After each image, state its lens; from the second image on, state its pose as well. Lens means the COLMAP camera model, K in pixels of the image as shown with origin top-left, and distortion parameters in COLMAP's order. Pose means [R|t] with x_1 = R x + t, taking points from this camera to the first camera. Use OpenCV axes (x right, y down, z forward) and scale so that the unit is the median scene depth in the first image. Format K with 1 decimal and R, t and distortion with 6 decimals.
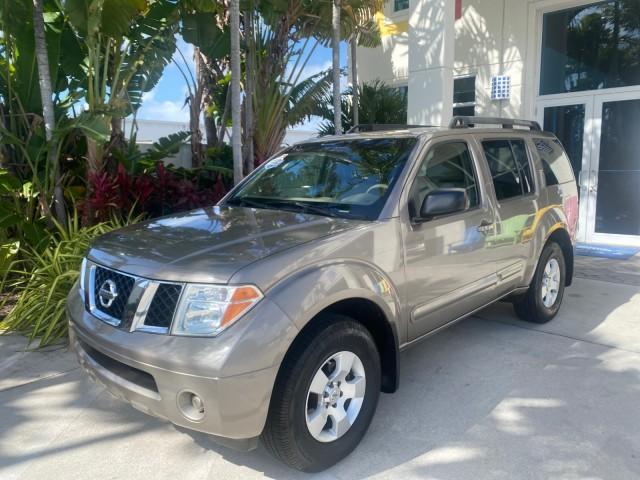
lens RADIAL K [[500.0, 0, 319.1], [0, 500.0, 235.9], [0, 0, 1]] dist [0.006272, -0.003230]
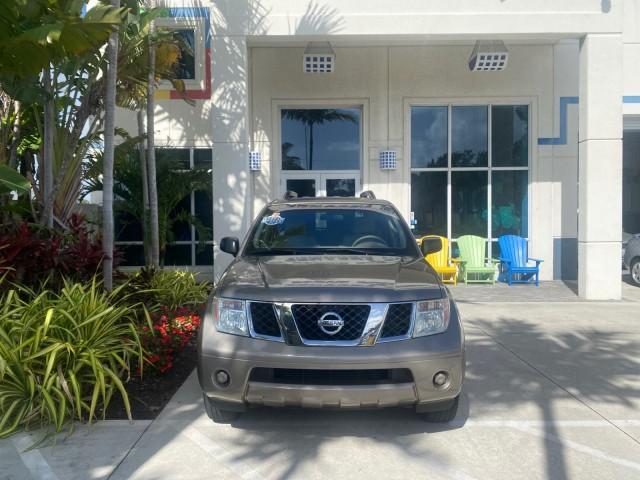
lens RADIAL K [[497.9, 0, 320.2], [0, 497.9, 236.6], [0, 0, 1]] dist [0.009573, -0.000886]
pose [[0.717055, -0.012618, 0.696903, -0.544865], [0.091918, 0.992816, -0.076600, -0.003306], [-0.690930, 0.118984, 0.713063, 0.051907]]
